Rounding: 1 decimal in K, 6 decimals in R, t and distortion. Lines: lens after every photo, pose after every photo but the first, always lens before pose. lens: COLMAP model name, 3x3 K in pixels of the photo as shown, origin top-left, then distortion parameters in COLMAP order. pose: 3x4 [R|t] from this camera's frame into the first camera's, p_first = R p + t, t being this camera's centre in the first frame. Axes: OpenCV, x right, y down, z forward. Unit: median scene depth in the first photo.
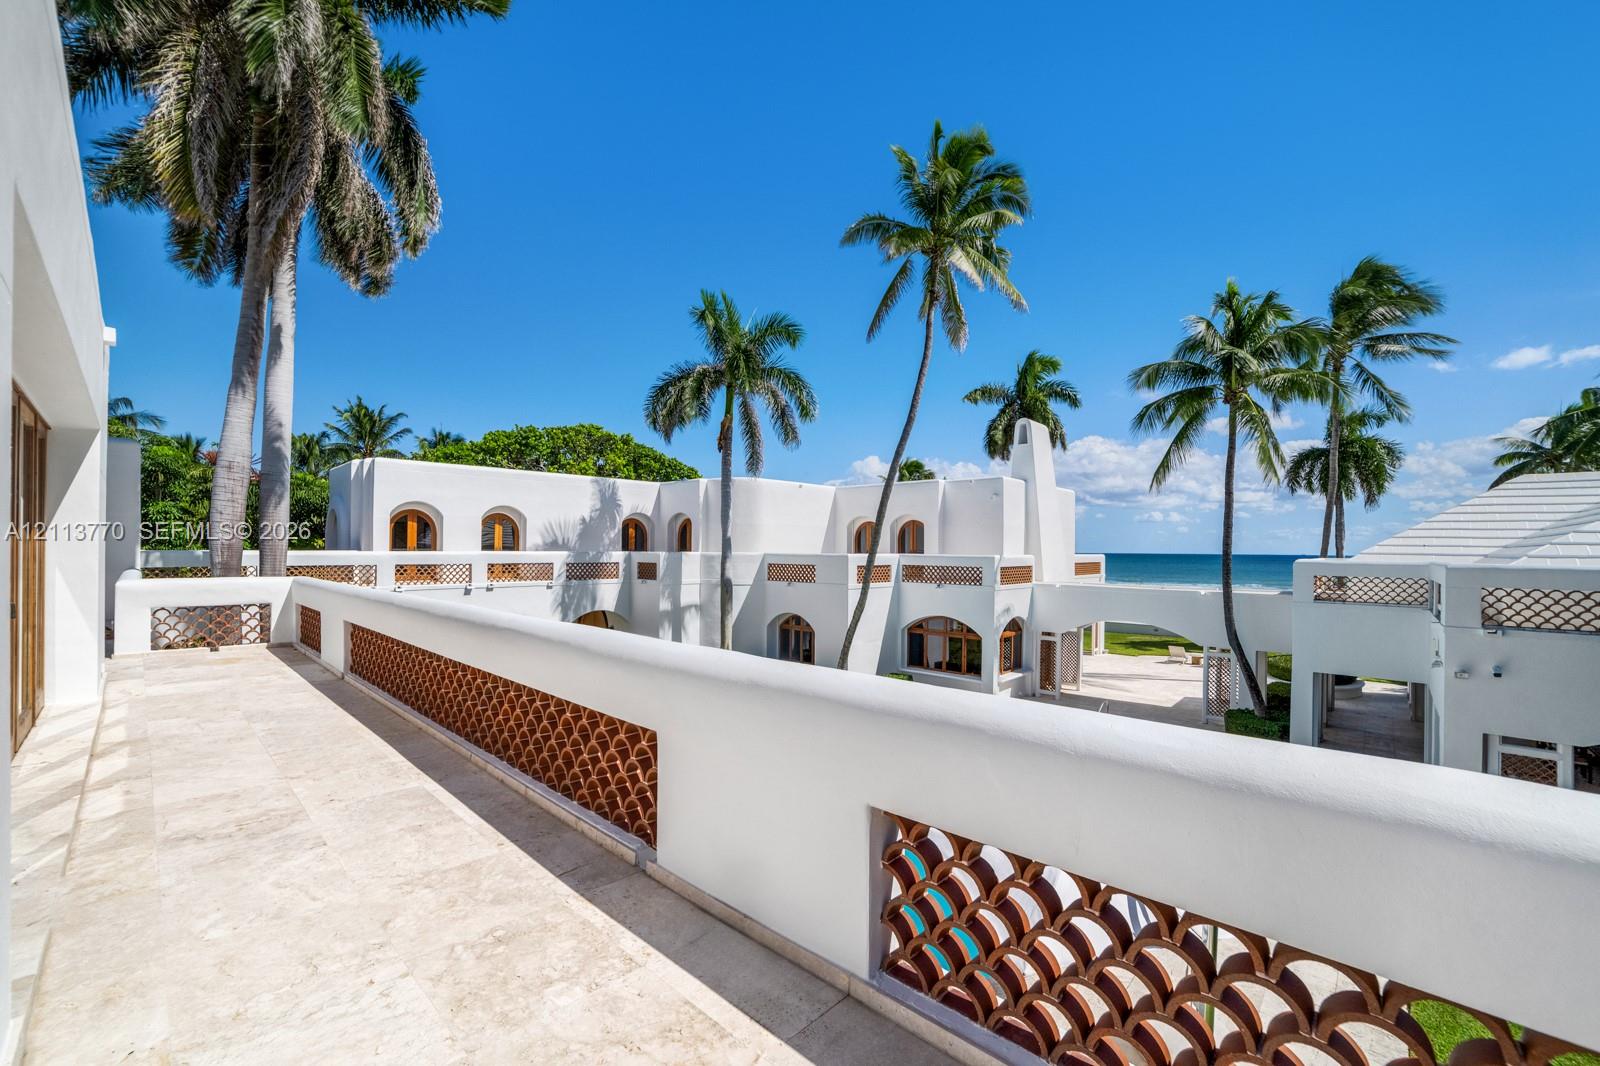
lens RADIAL K [[644.5, 0, 777.7], [0, 644.5, 545.1], [0, 0, 1]] dist [-0.054962, 0.017242]
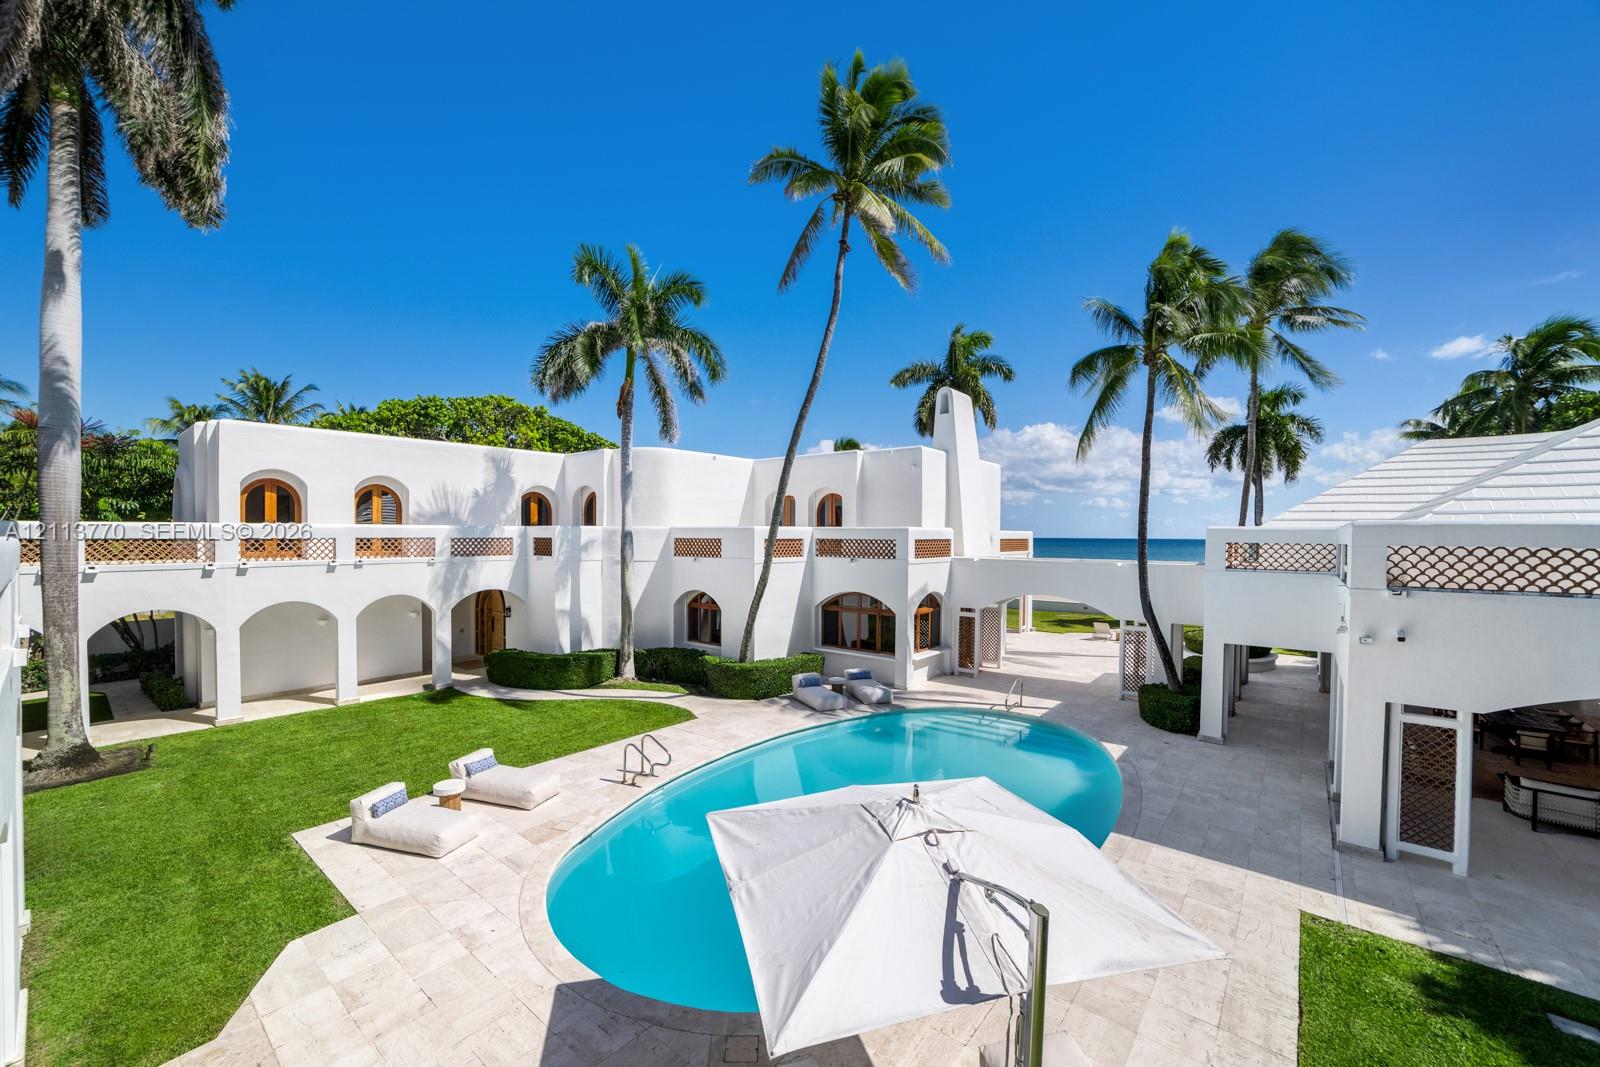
lens RADIAL K [[644.5, 0, 777.7], [0, 644.5, 545.6], [0, 0, 1]] dist [-0.054962, 0.017242]
pose [[0.997173, -0.004648, 0.074994, 0.067258], [0.002912, 0.999725, 0.023248, 0.018649], [-0.075081, -0.022964, 0.996913, 0.059689]]
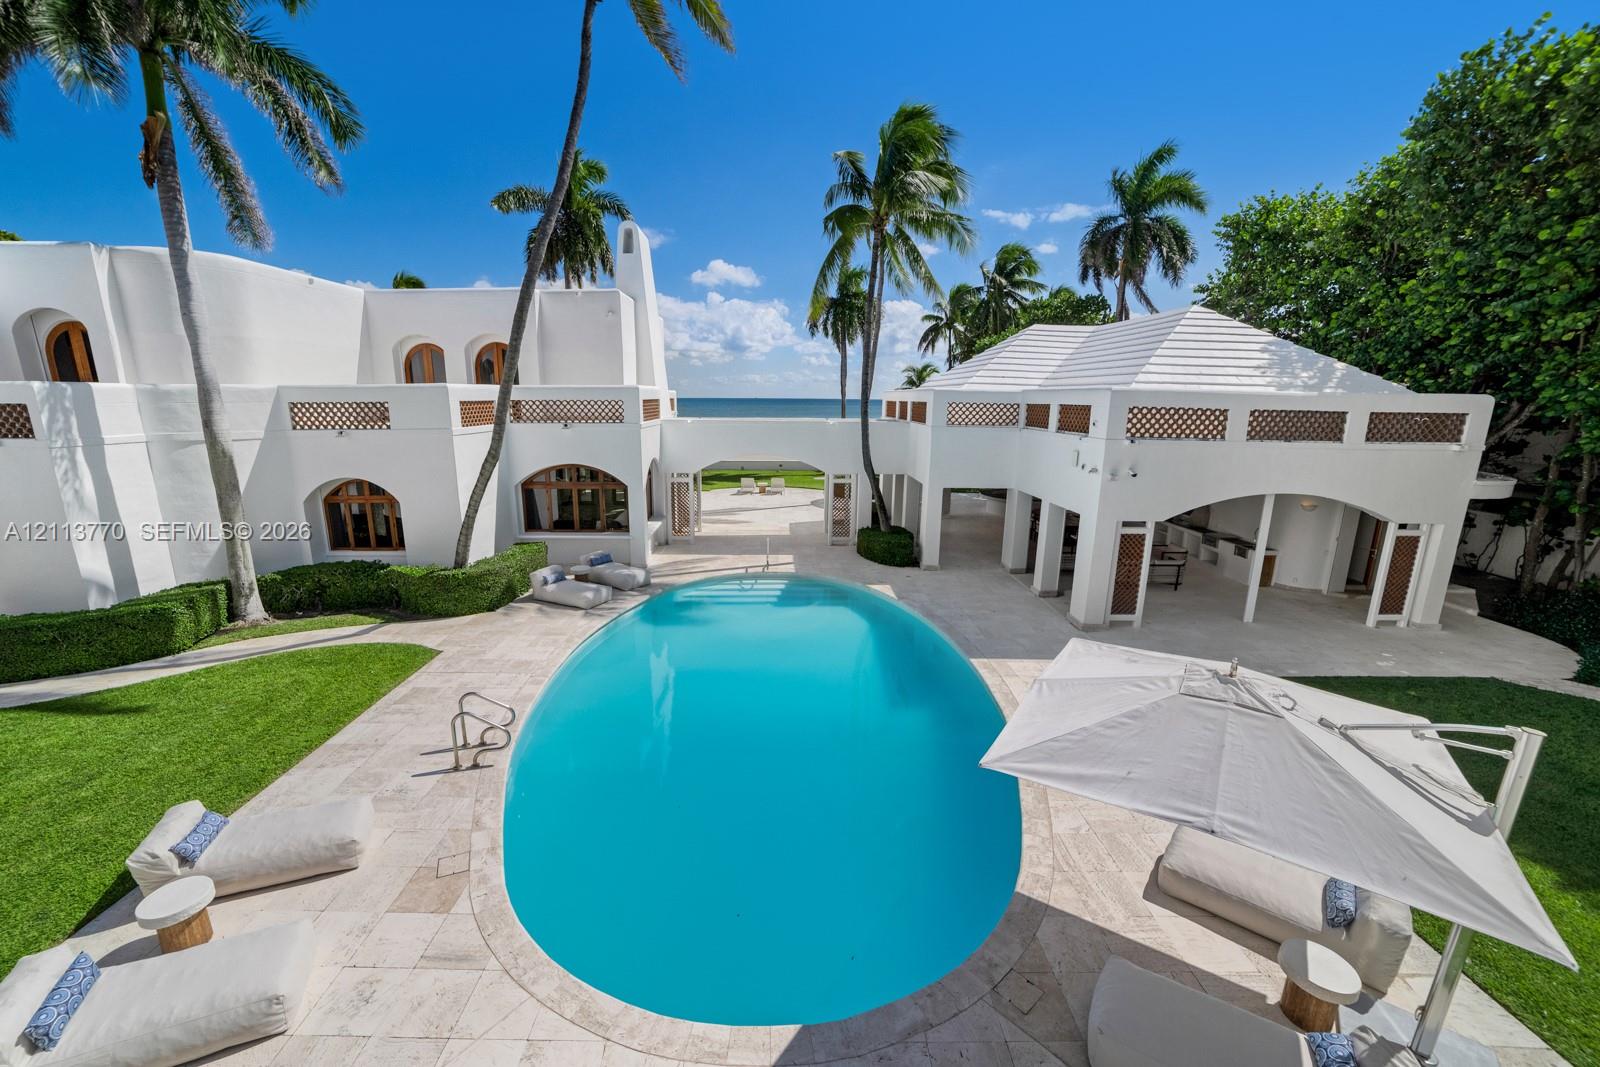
lens RADIAL K [[644.5, 0, 777.7], [0, 644.5, 545.6], [0, 0, 1]] dist [-0.054962, 0.017242]
pose [[0.710498, -0.161311, 0.684961, -0.120073], [-0.005632, 0.972037, 0.234761, 0.019117], [-0.703676, -0.170656, 0.689722, 0.241759]]
